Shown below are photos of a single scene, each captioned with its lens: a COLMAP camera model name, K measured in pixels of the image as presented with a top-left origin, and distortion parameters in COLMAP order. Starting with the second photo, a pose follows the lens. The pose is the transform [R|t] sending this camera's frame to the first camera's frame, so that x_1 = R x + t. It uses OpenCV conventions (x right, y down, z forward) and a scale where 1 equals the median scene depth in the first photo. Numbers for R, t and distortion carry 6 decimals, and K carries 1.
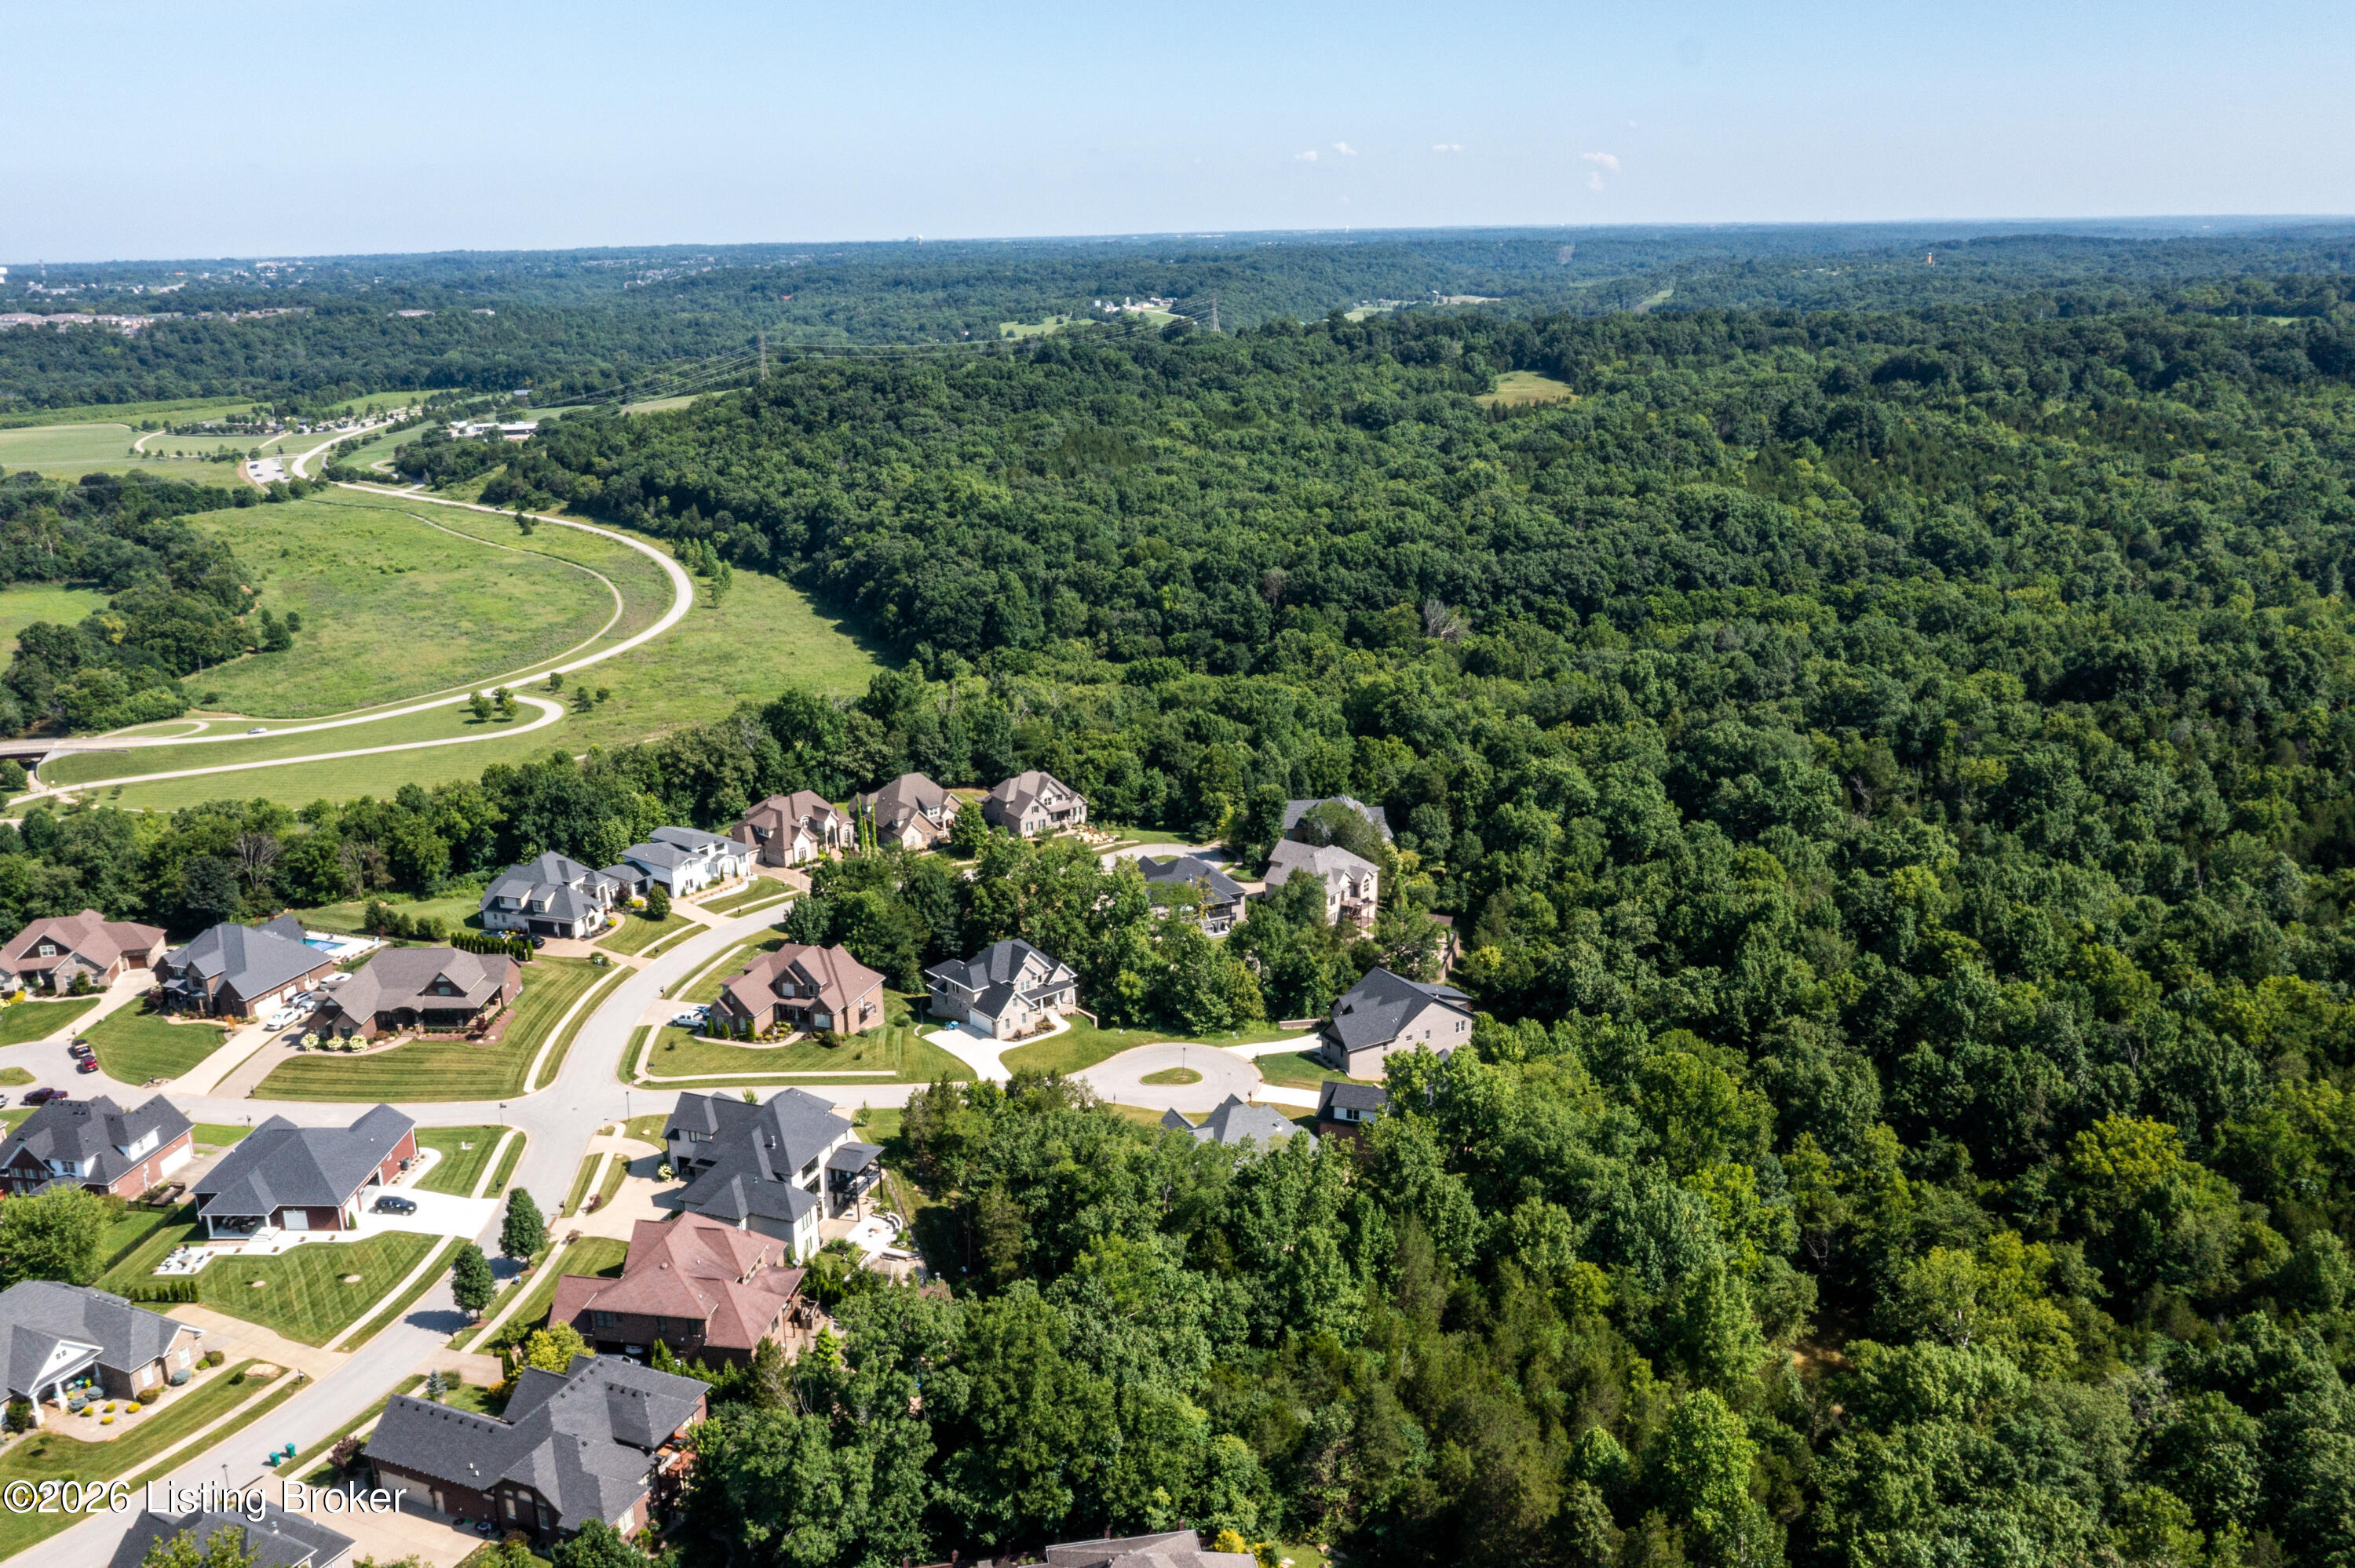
lens RADIAL K [[1864.1, 0, 1171.7], [0, 1864.1, 772.7], [0, 0, 1]] dist [-0.022439, 0.012257]
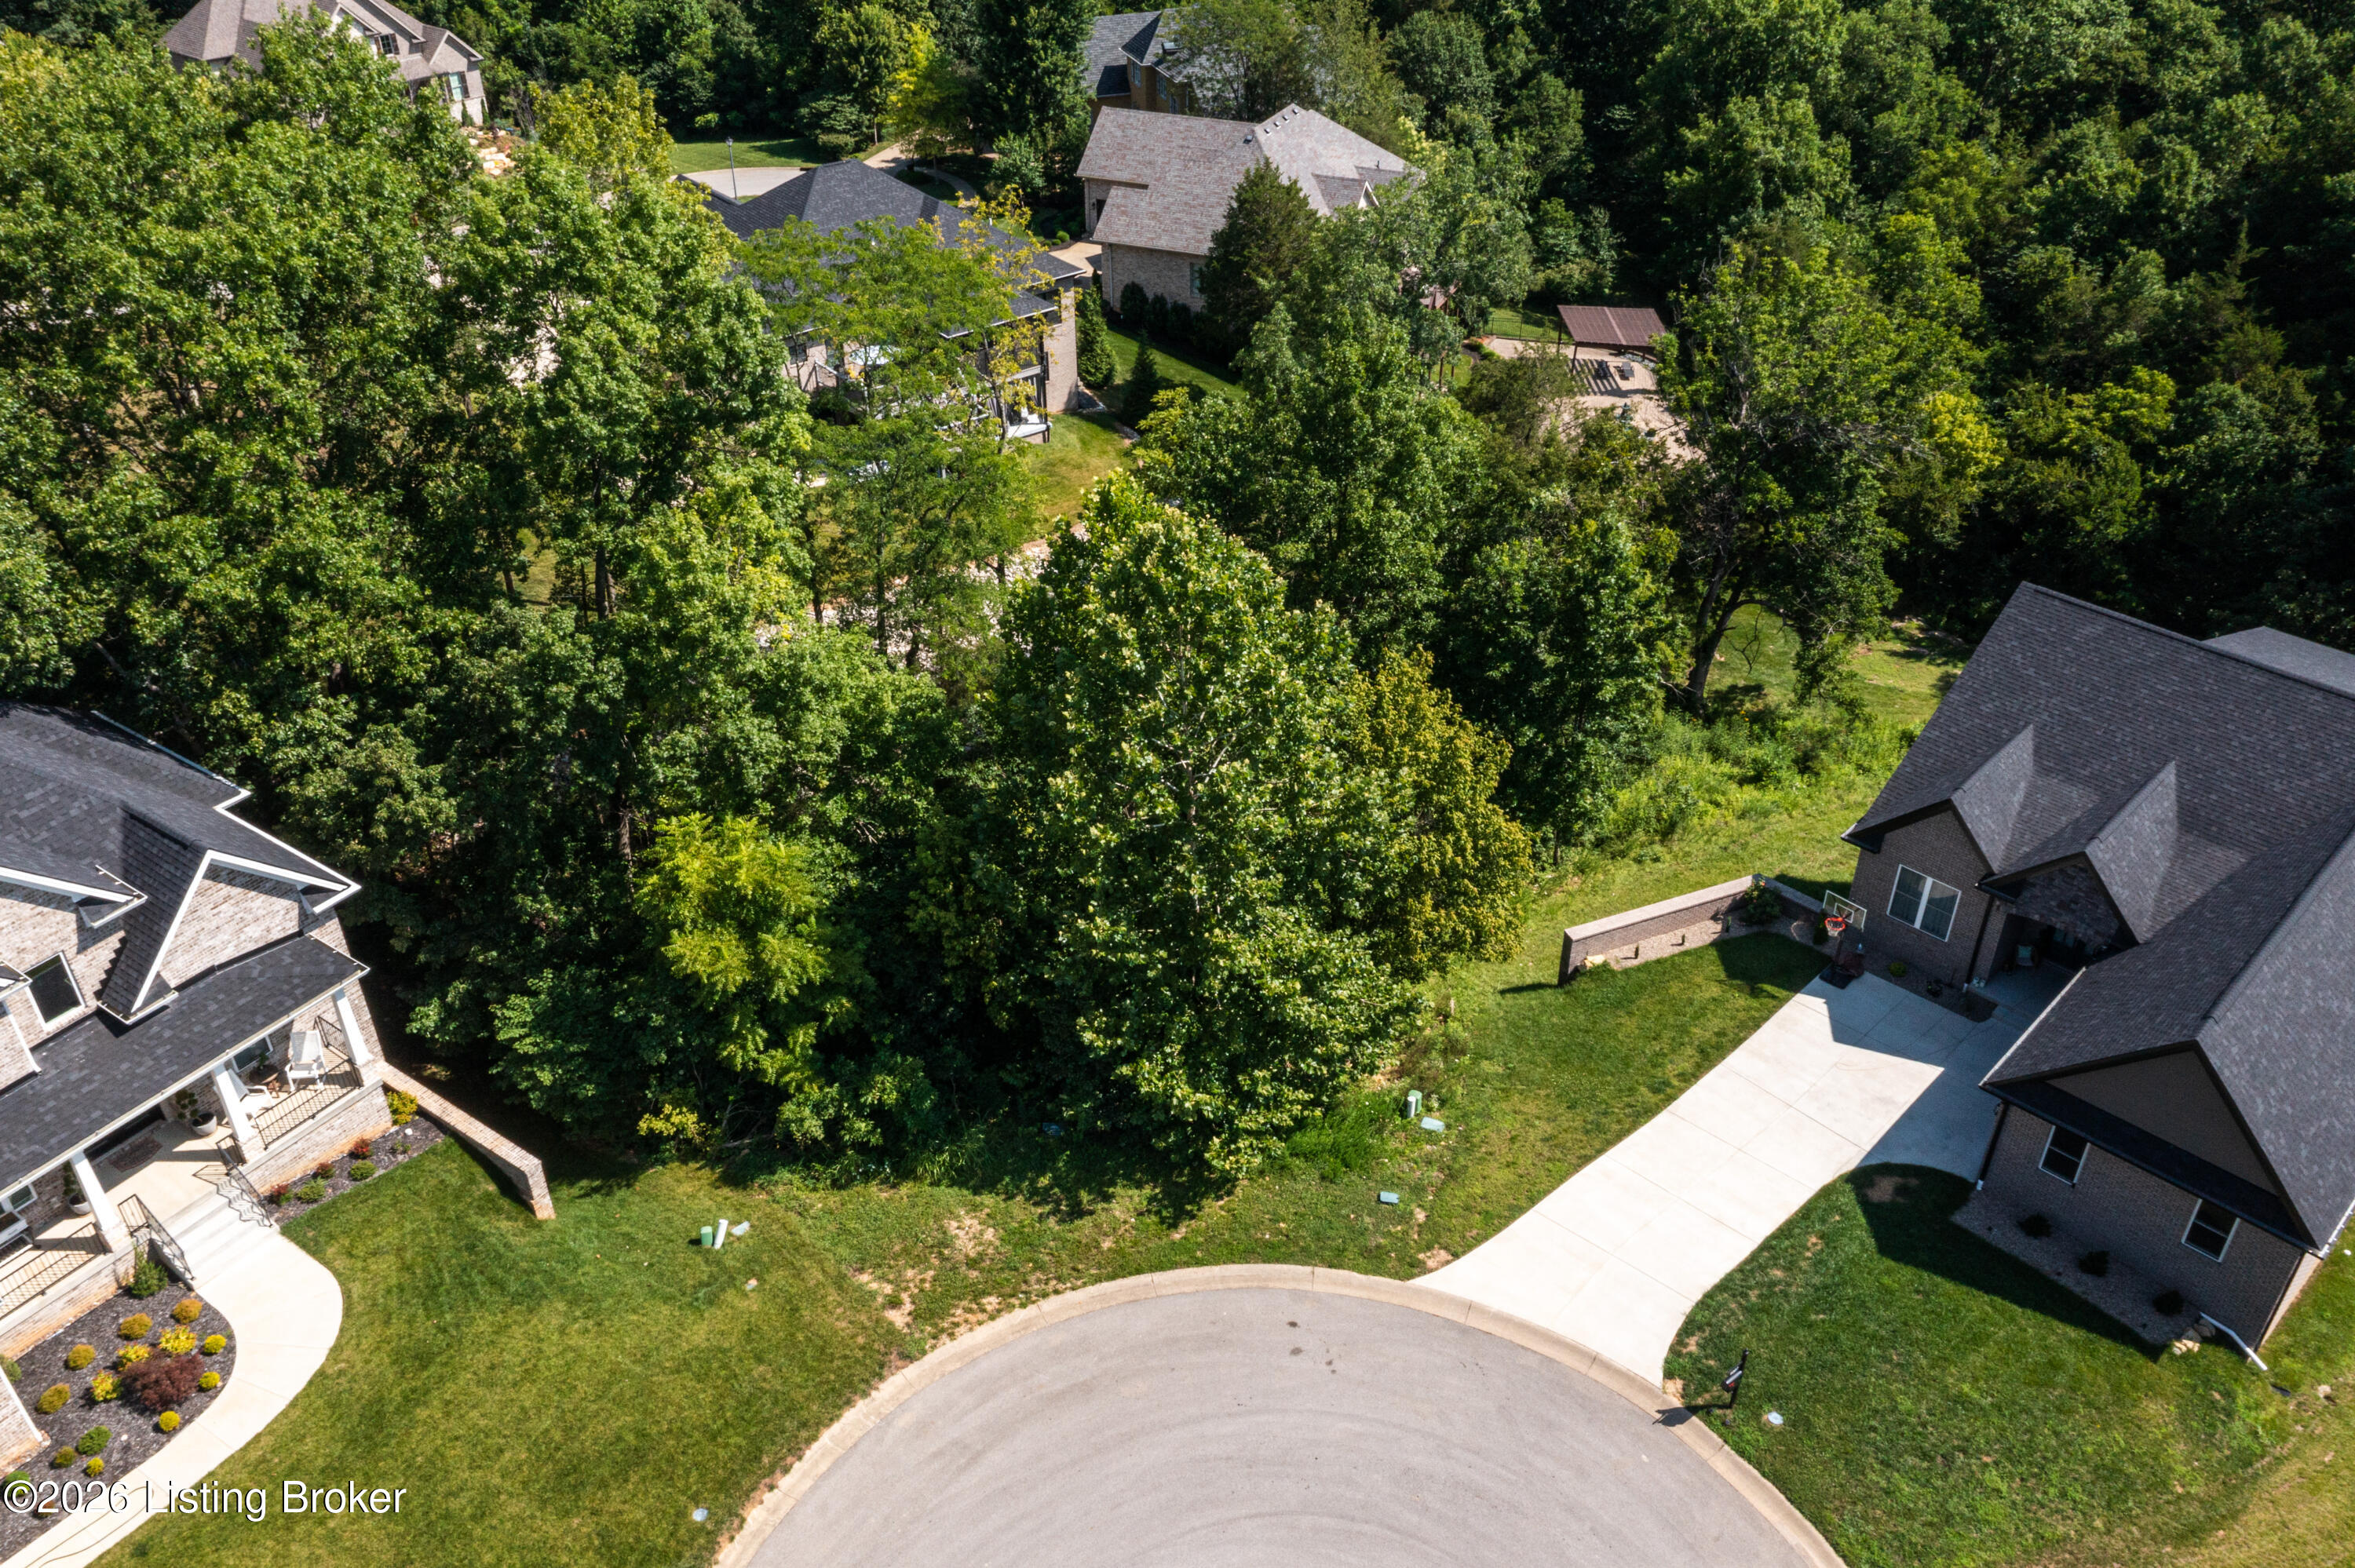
lens RADIAL K [[1864.1, 0, 1171.7], [0, 1864.1, 772.7], [0, 0, 1]] dist [-0.022439, 0.012257]
pose [[0.967221, -0.136206, 0.214316, -0.014180], [0.065176, 0.948861, 0.308894, 0.044114], [-0.245429, -0.284801, 0.926635, 0.636487]]
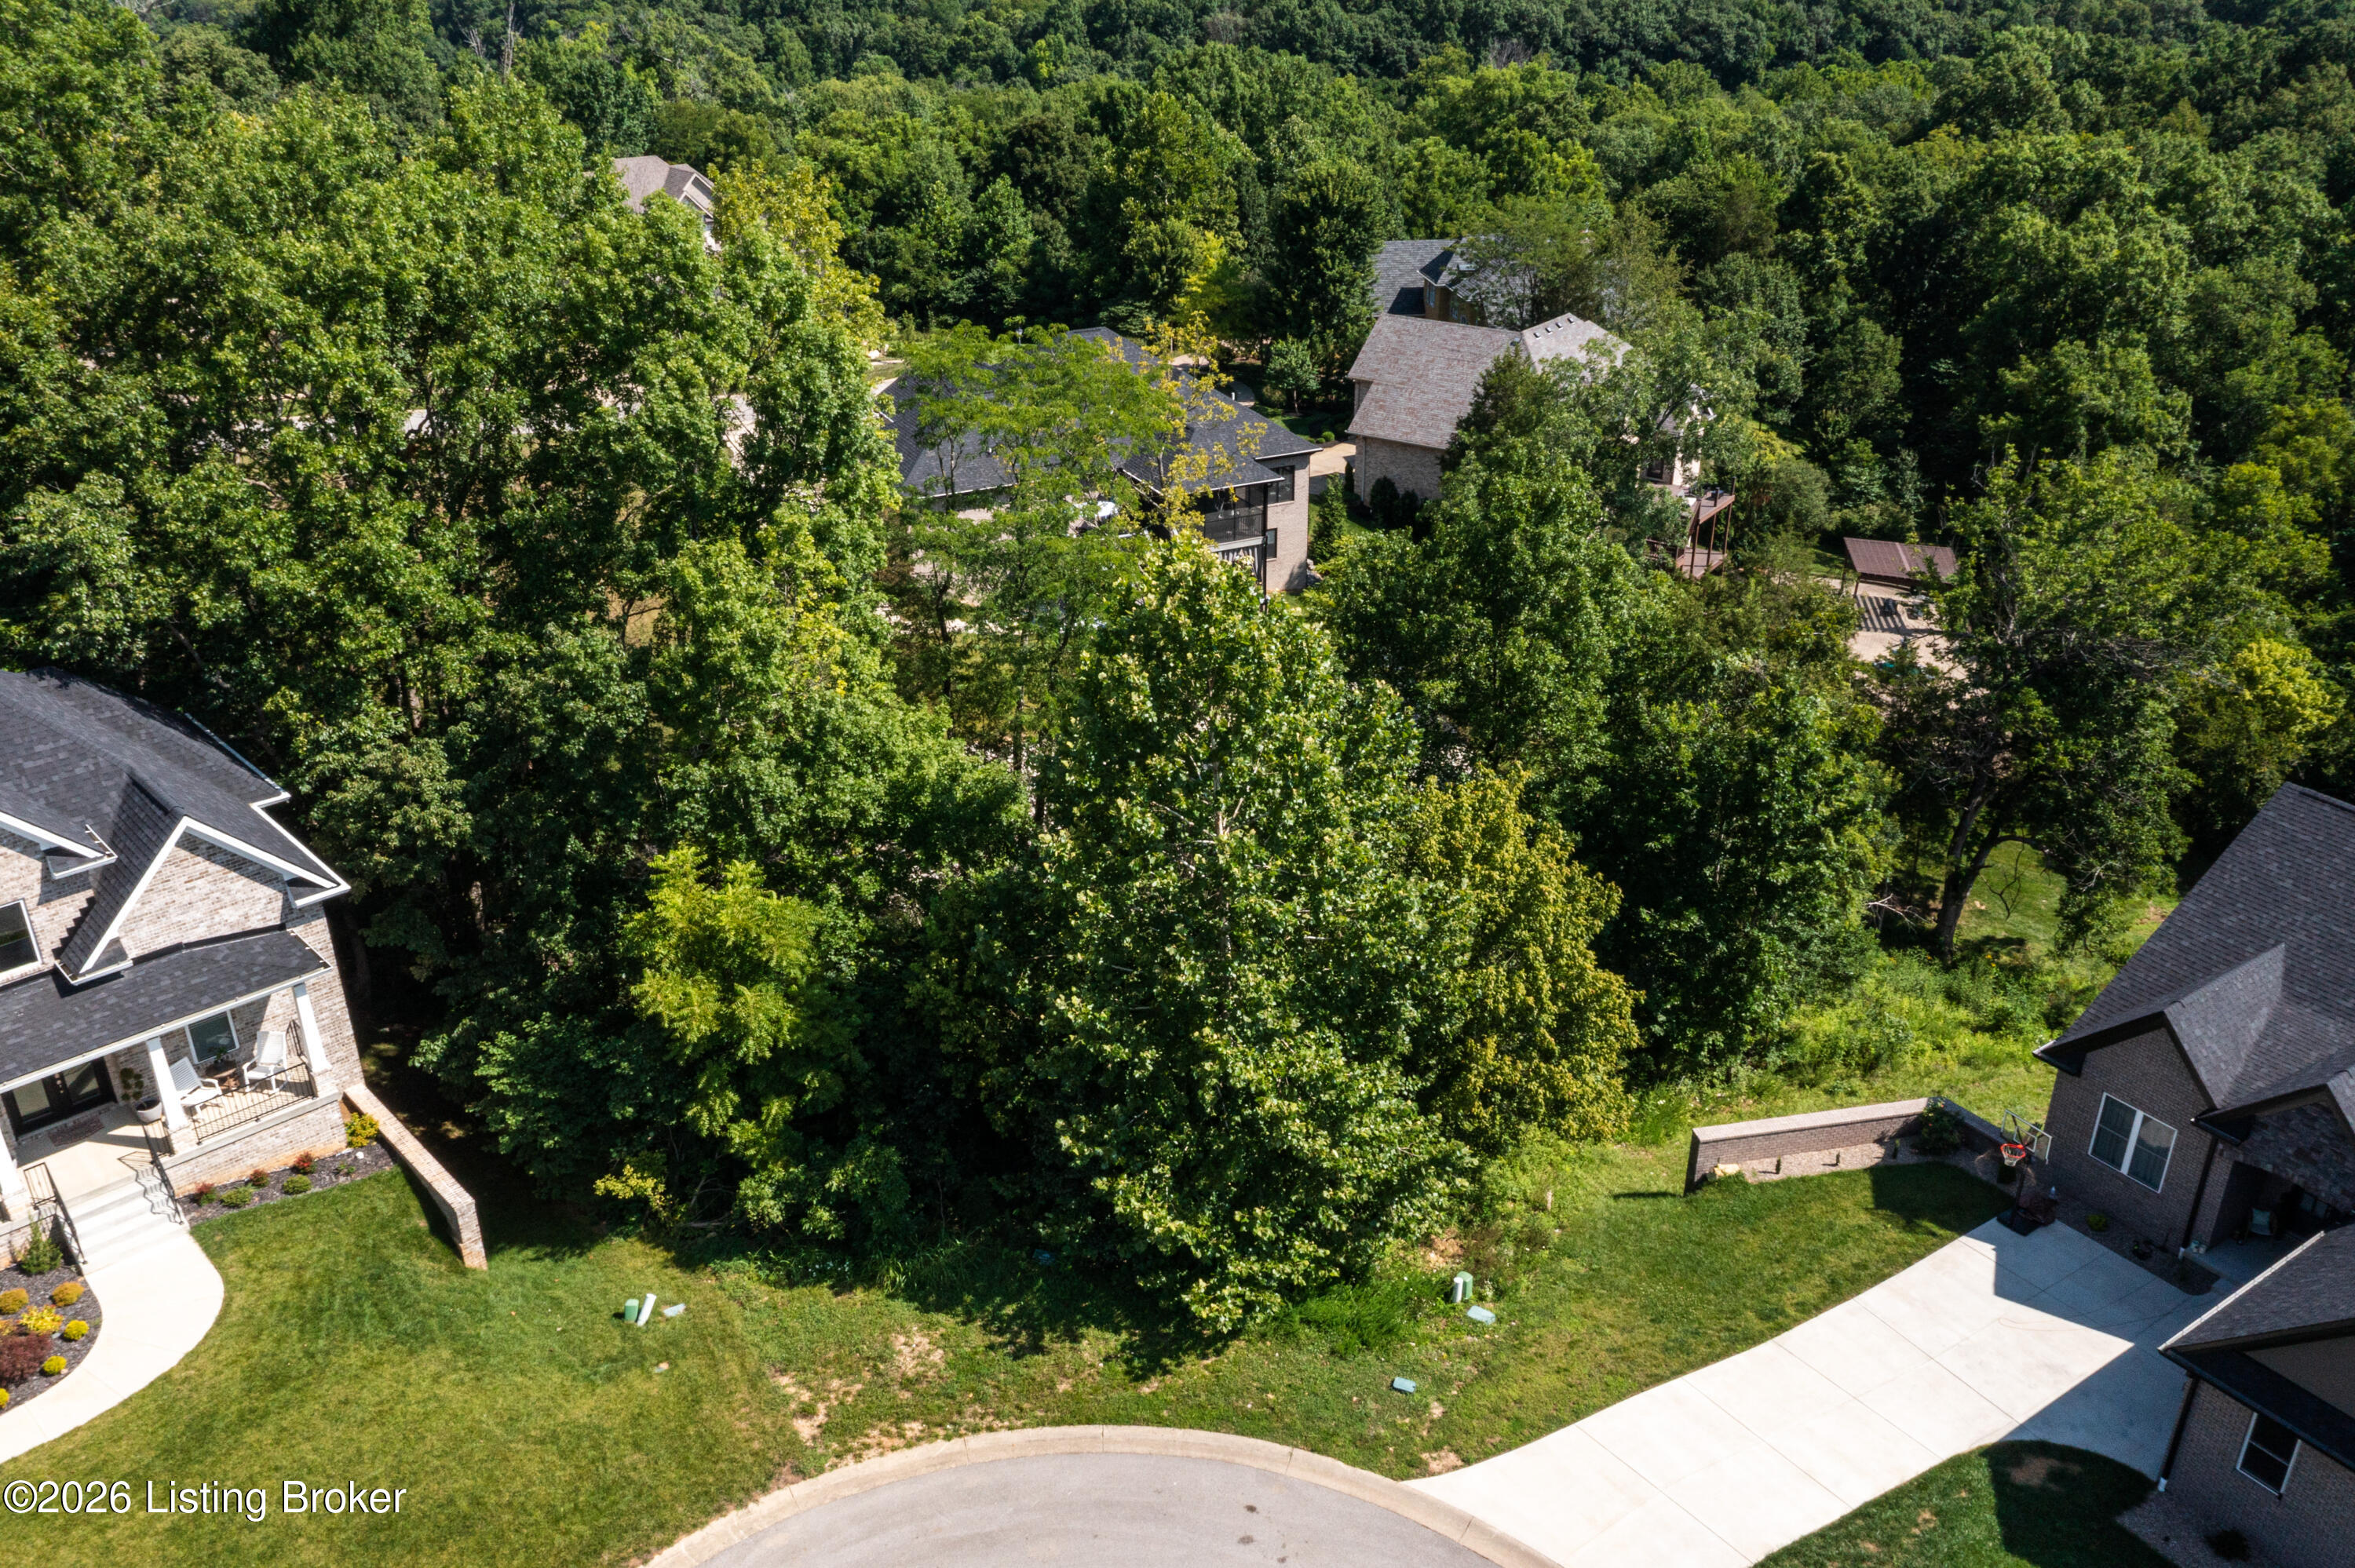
lens RADIAL K [[1868.1, 0, 1171.1], [0, 1868.1, 775.3], [0, 0, 1]] dist [-0.020126, 0.013386]
pose [[0.998351, -0.015704, 0.055206, 0.002883], [0.006352, 0.986164, 0.165654, 0.057775], [-0.057043, -0.165030, 0.984638, 0.642248]]
